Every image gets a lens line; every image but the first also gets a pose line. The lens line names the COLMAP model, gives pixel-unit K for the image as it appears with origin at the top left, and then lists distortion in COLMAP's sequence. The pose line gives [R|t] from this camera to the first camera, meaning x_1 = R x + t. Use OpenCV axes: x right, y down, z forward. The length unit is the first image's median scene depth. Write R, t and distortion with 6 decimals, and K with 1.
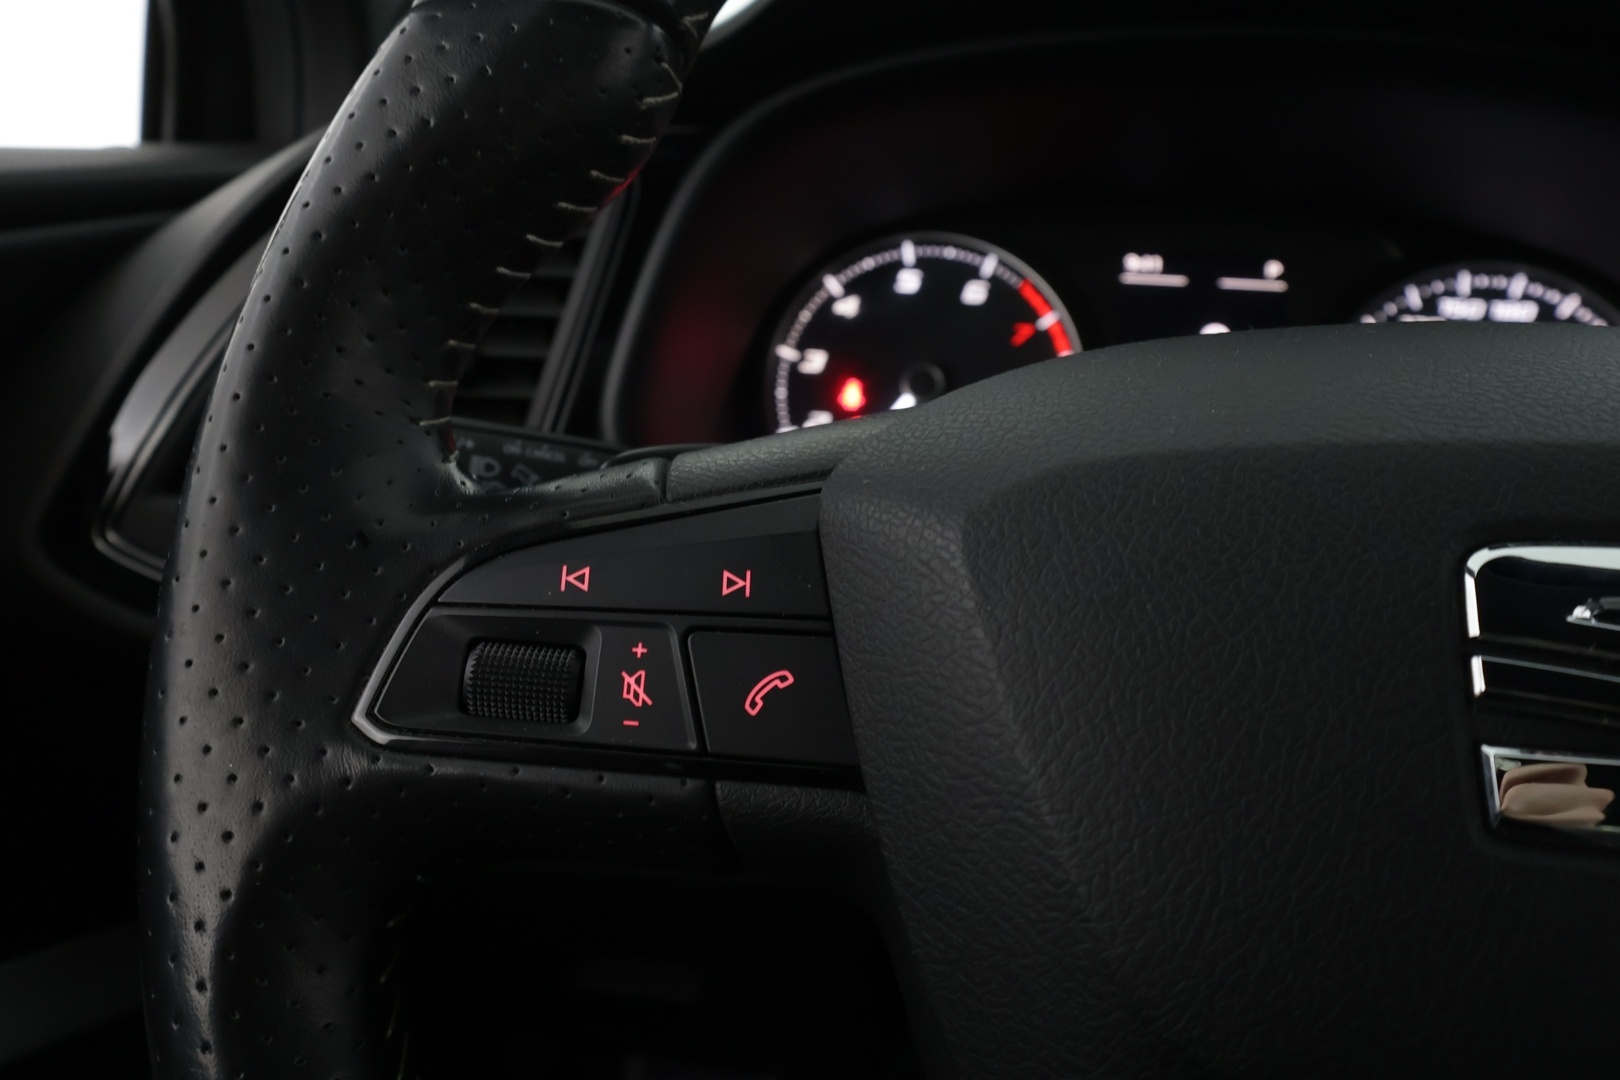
lens RADIAL K [[1438.4, 0, 810.0], [0, 1438.4, 540.0], [0, 0, 1]] dist [0.060116, 0.006874]
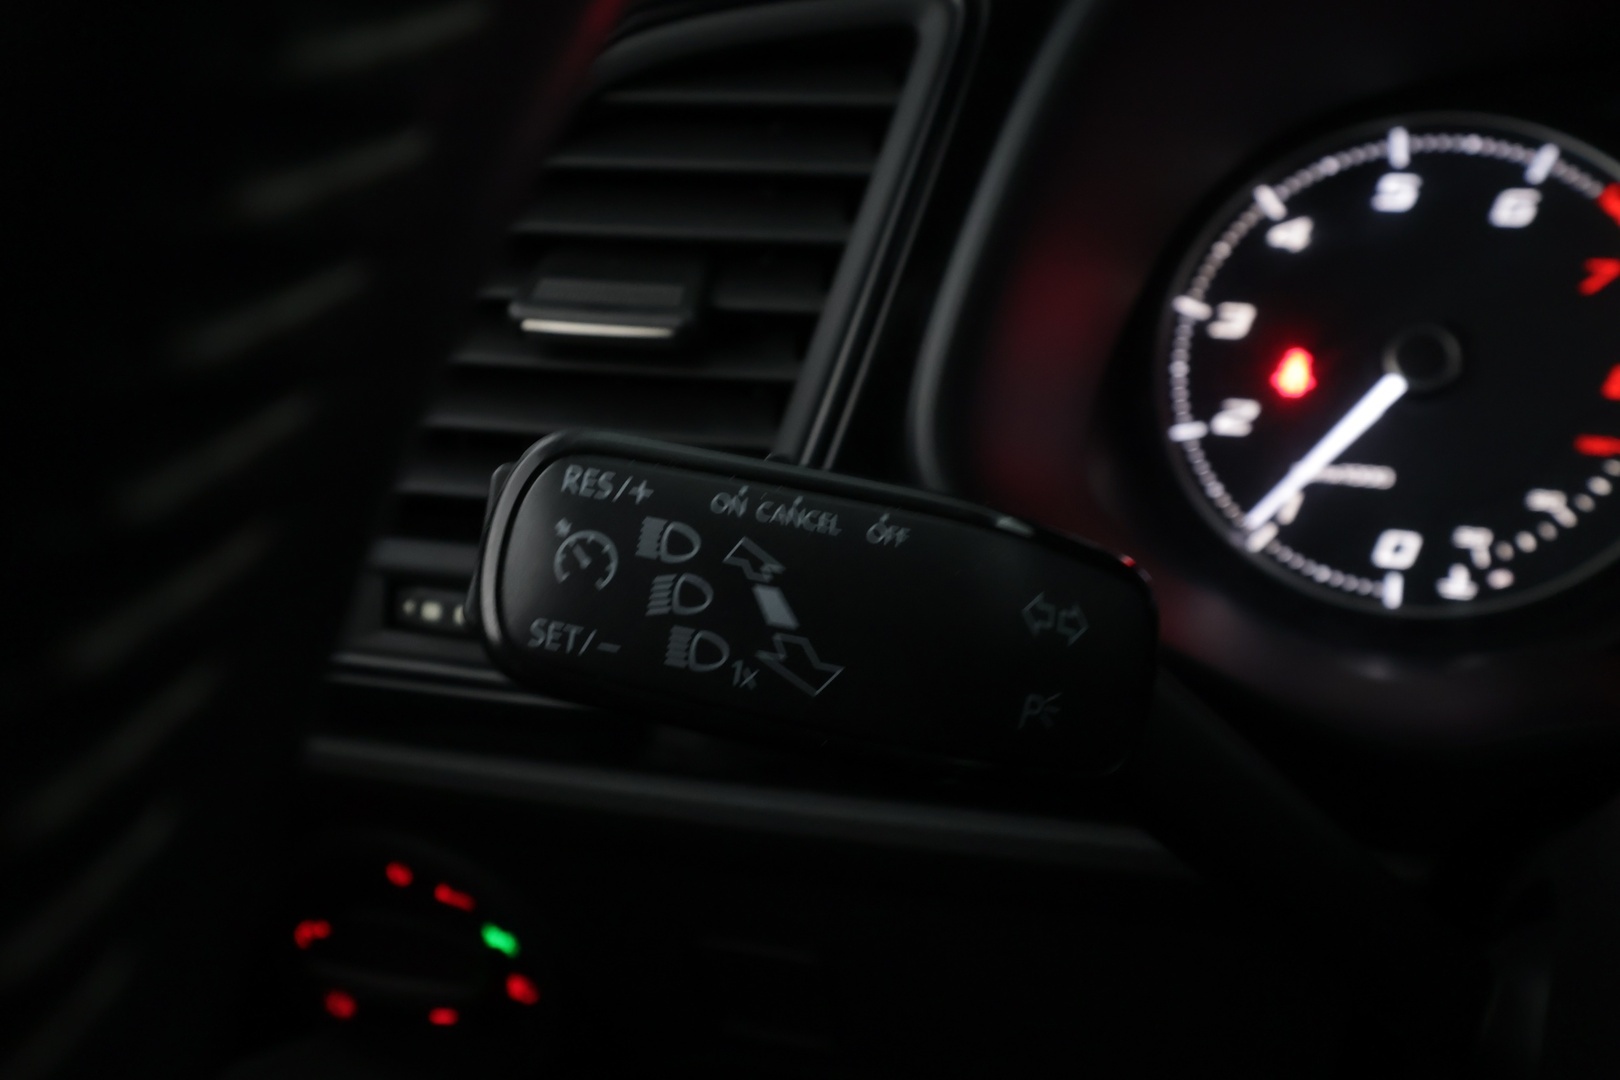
lens RADIAL K [[1438.4, 0, 810.0], [0, 1438.4, 540.0], [0, 0, 1]] dist [0.060116, 0.006874]
pose [[0.979514, 0.033532, -0.198565, -0.051476], [-0.028448, 0.999192, 0.028402, -0.038726], [0.199357, -0.022171, 0.979676, 0.322975]]
